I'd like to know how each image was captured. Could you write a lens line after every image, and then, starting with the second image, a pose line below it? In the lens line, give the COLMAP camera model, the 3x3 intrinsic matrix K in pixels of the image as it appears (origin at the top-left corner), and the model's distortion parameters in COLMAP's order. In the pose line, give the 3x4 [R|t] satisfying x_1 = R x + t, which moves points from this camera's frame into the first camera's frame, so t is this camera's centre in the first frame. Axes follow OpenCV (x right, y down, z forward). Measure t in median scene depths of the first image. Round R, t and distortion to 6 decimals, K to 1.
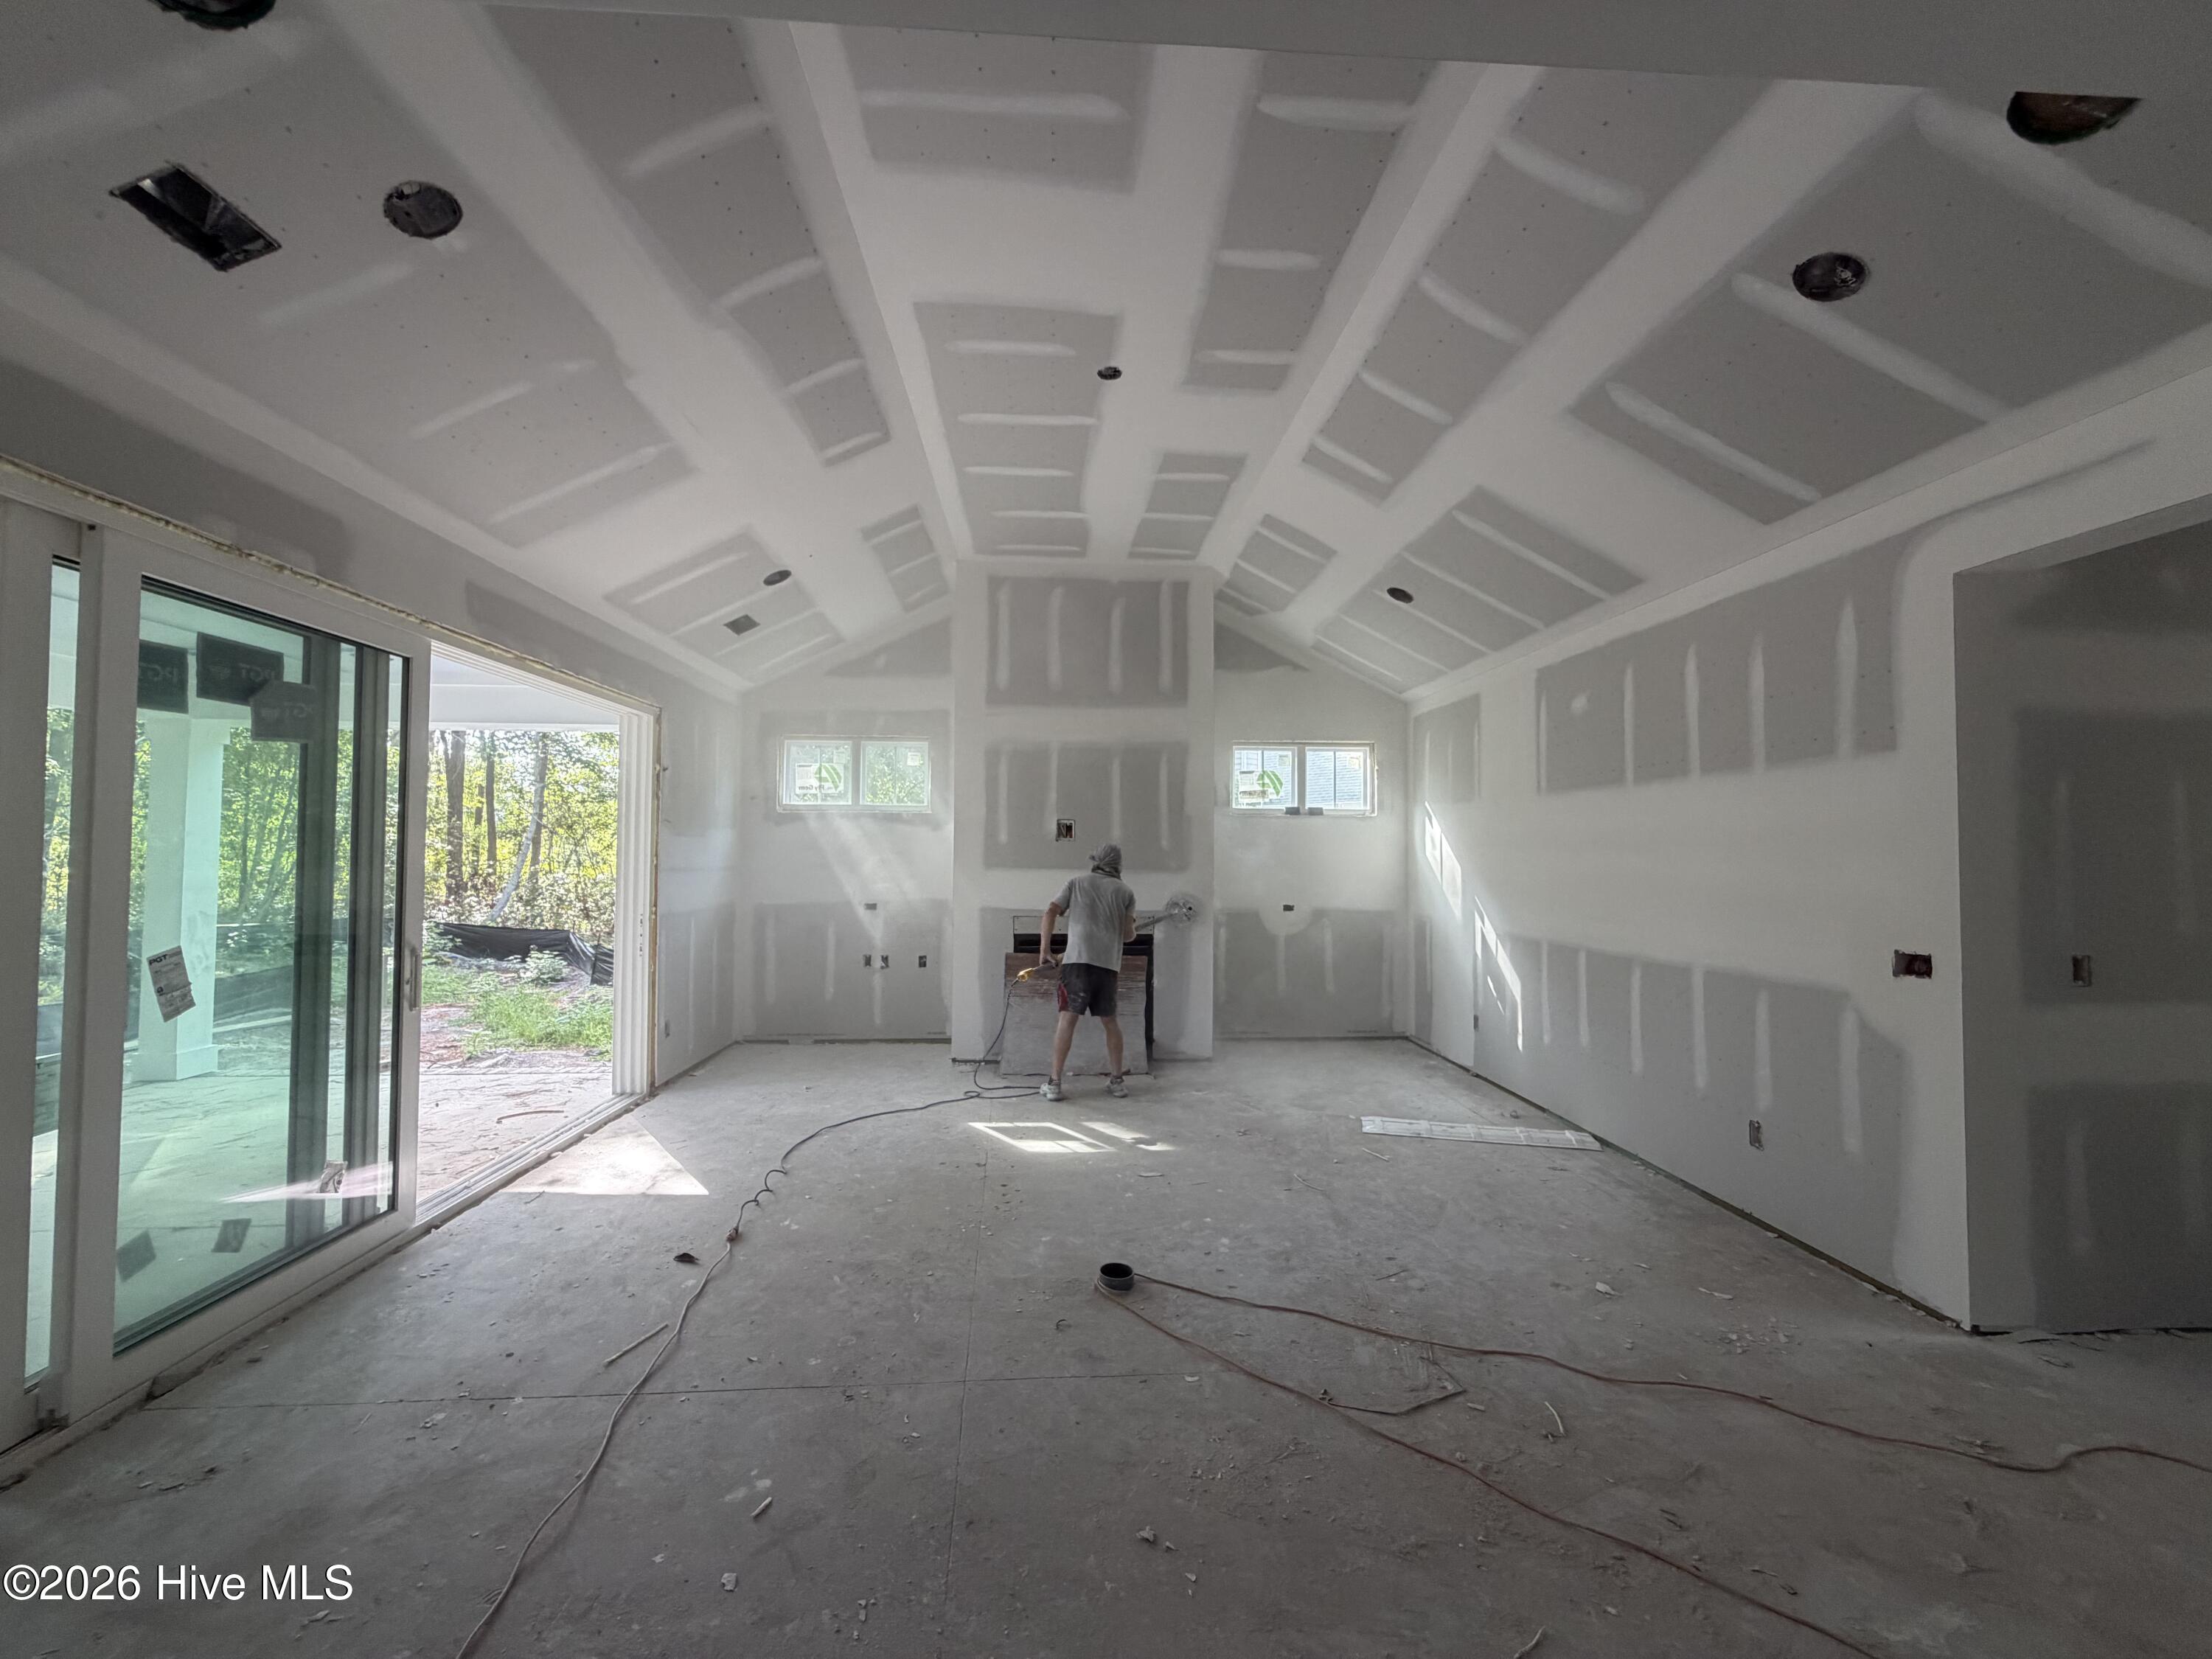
lens RADIAL K [[887.4, 0, 1098.2], [0, 887.4, 832.4], [0, 0, 1]] dist [-0.000486, 0.000371]
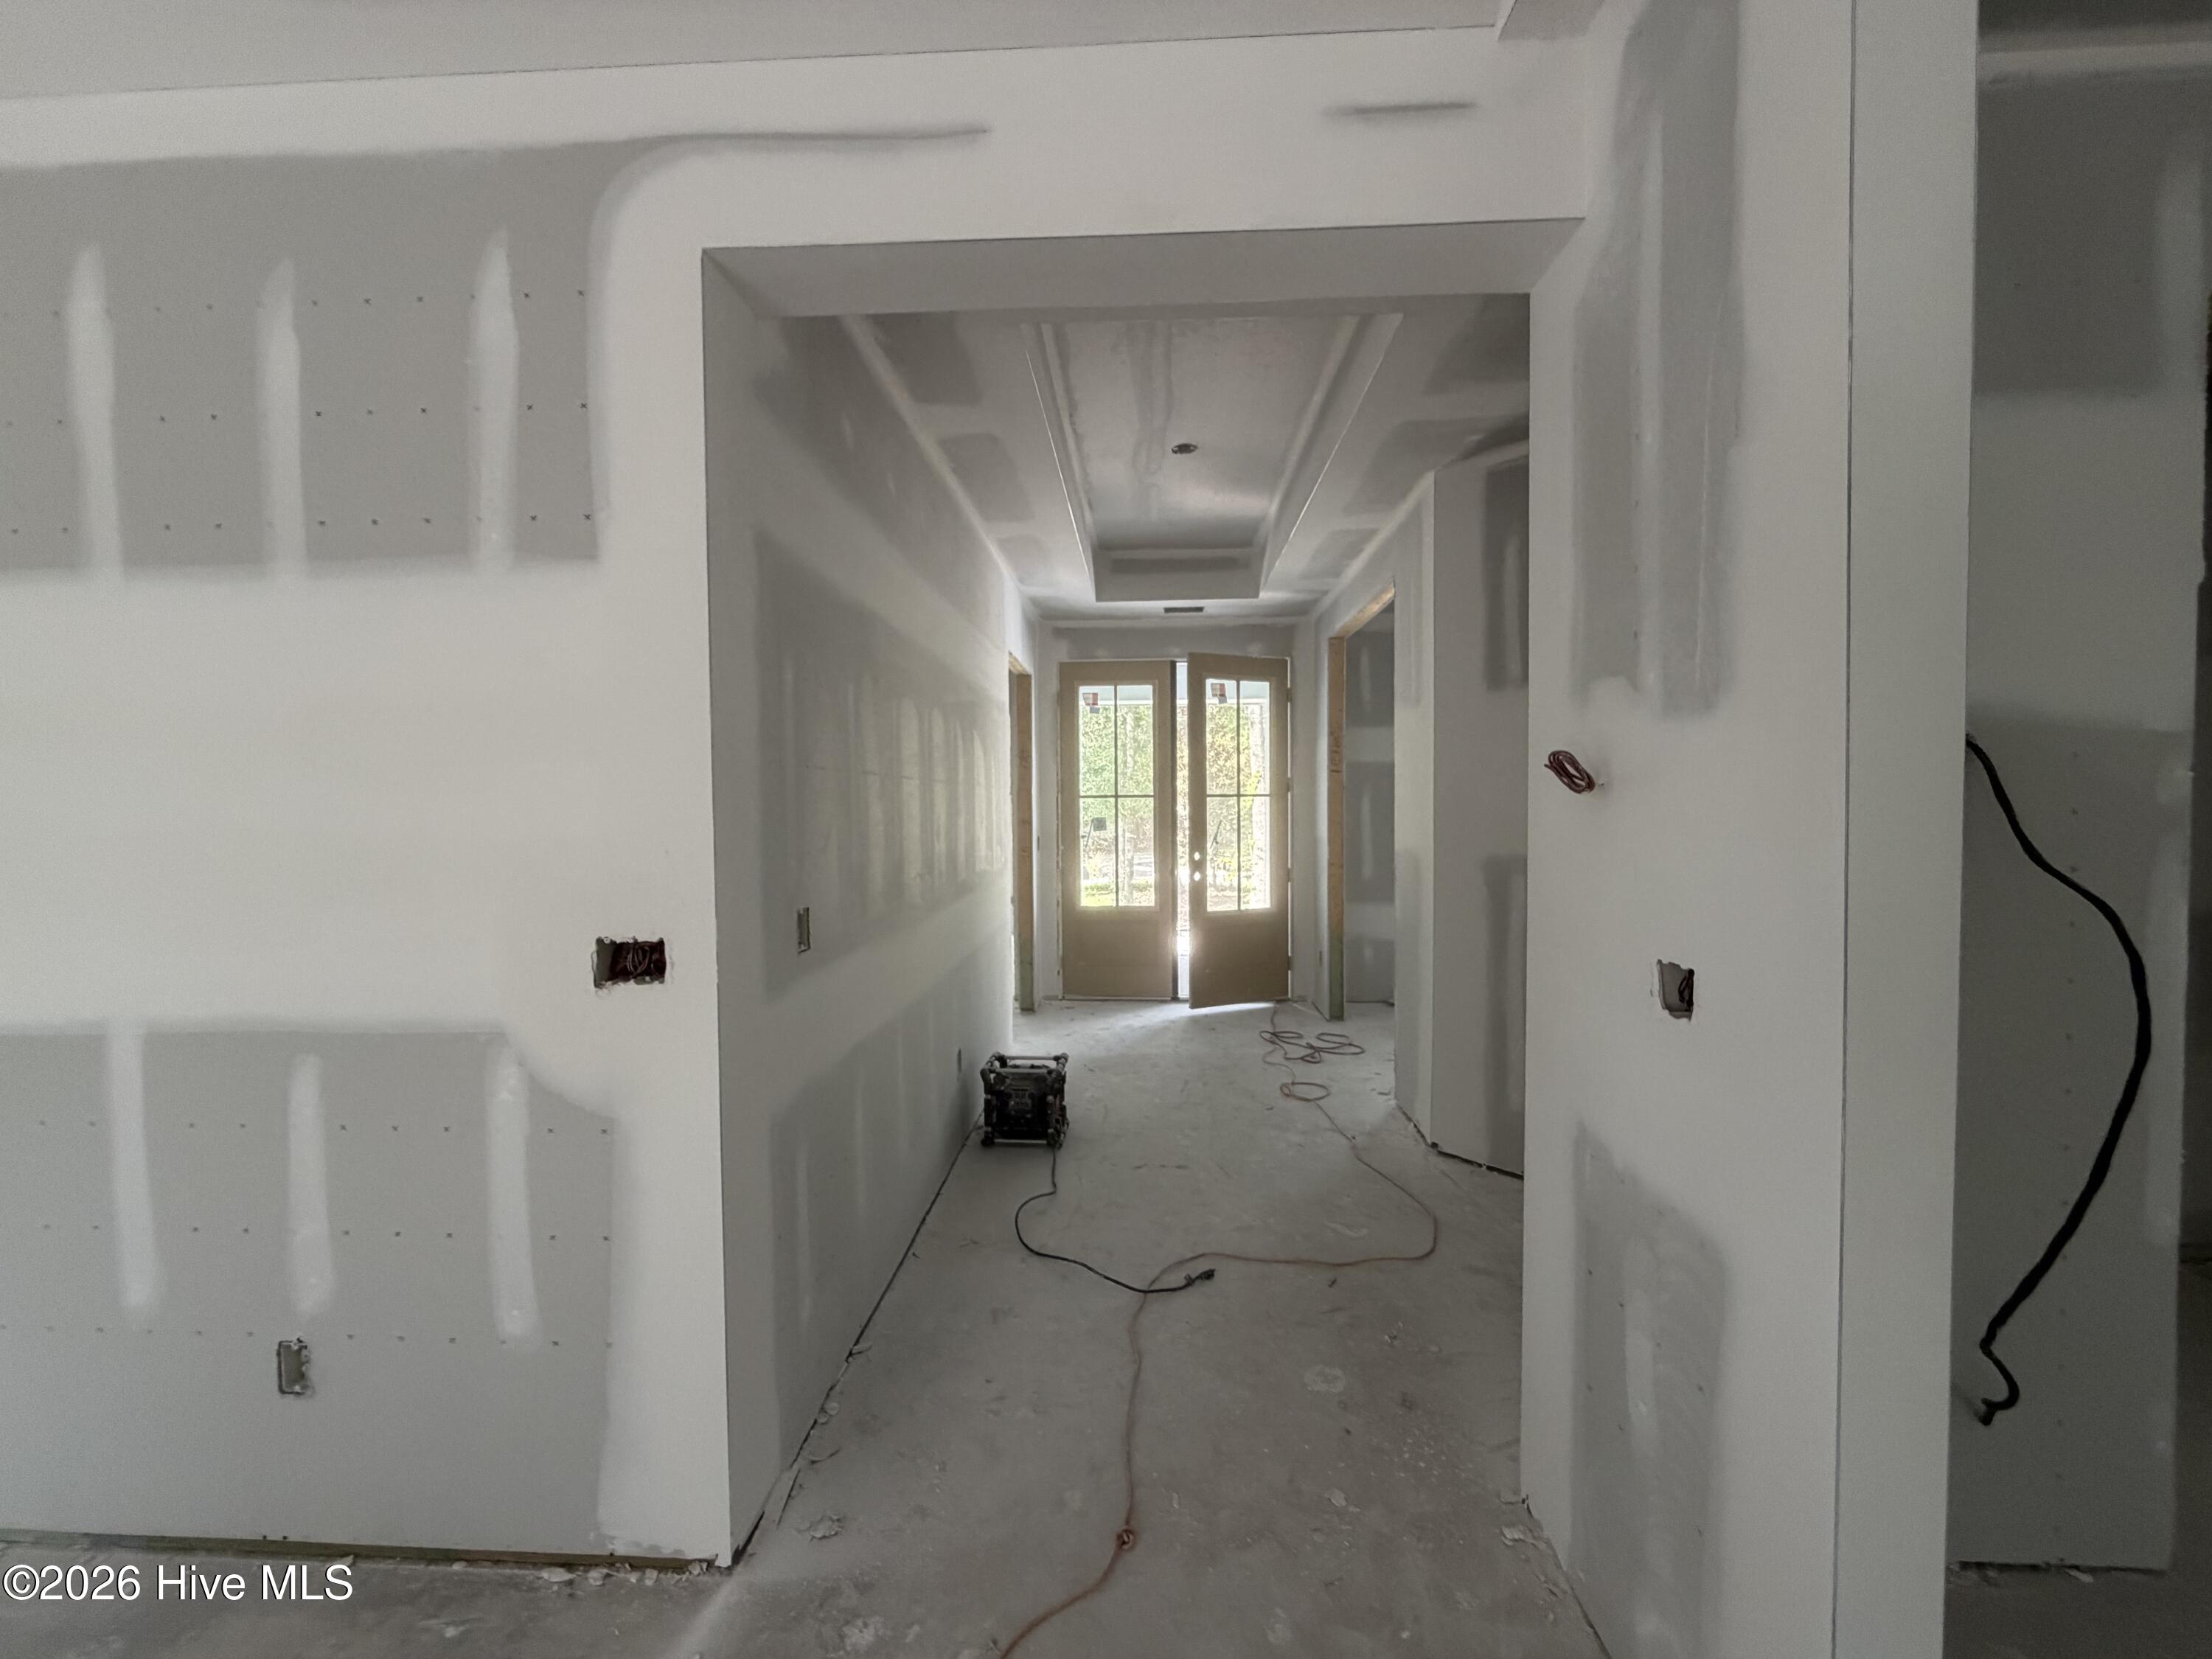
lens RADIAL K [[887.4, 0, 1104.1], [0, 887.4, 836.5], [0, 0, 1]] dist [-0.000486, 0.000371]
pose [[0.102487, -0.038162, 0.994002, 0.383723], [-0.024954, 0.998851, 0.040921, 0.039974], [-0.994421, -0.028998, 0.101417, 0.618827]]
